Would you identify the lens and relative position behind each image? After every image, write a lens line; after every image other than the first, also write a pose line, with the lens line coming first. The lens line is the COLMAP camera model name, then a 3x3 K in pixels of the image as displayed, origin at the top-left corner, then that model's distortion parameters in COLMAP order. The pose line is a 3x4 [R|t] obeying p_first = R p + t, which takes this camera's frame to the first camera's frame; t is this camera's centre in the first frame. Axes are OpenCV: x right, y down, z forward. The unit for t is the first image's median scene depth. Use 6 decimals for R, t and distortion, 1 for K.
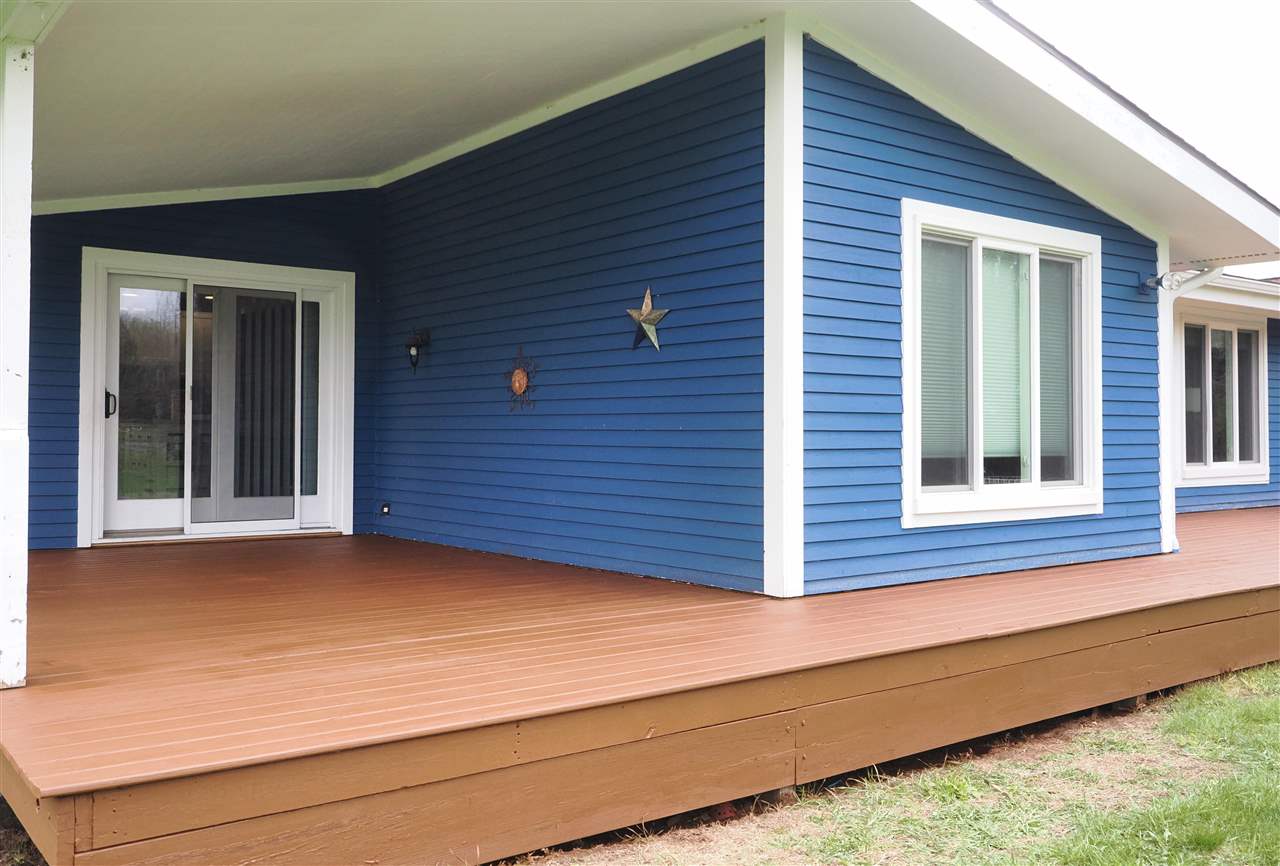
lens RADIAL K [[1208.3, 0, 643.0], [0, 1208.3, 424.0], [0, 0, 1]] dist [-0.044468, 0.000000]
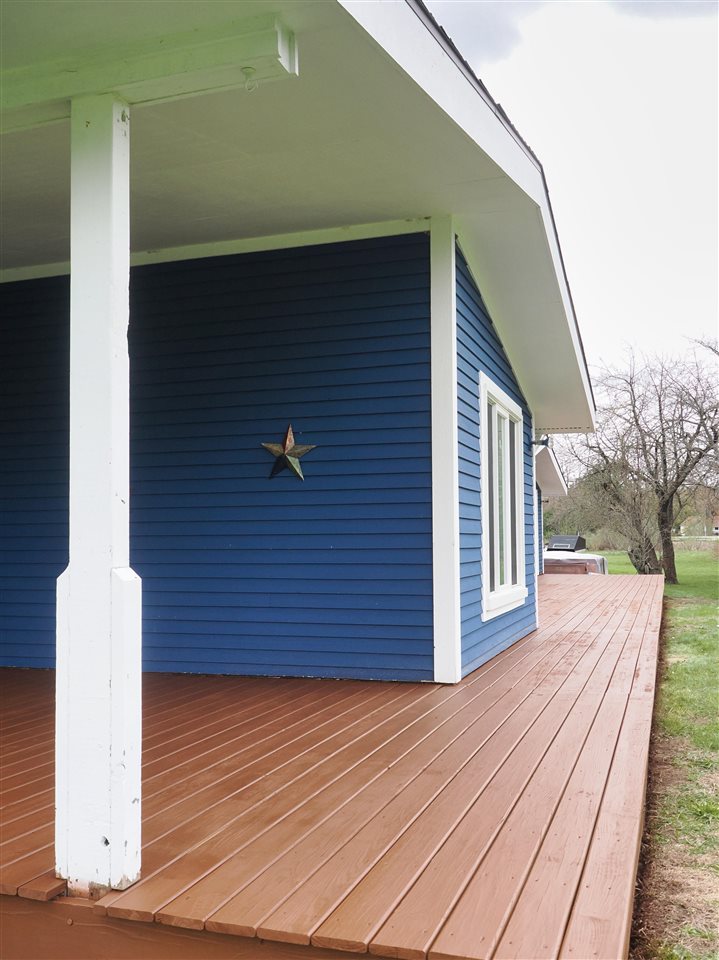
lens RADIAL K [[947.2, 0, 359.8], [0, 947.2, 489.4], [0, 0, 1]] dist [0.019934, 0.000000]
pose [[0.824040, 0.020680, 0.566154, -0.453987], [0.006389, 0.998931, -0.045788, -0.009743], [-0.566496, 0.041348, 0.823027, 0.218289]]
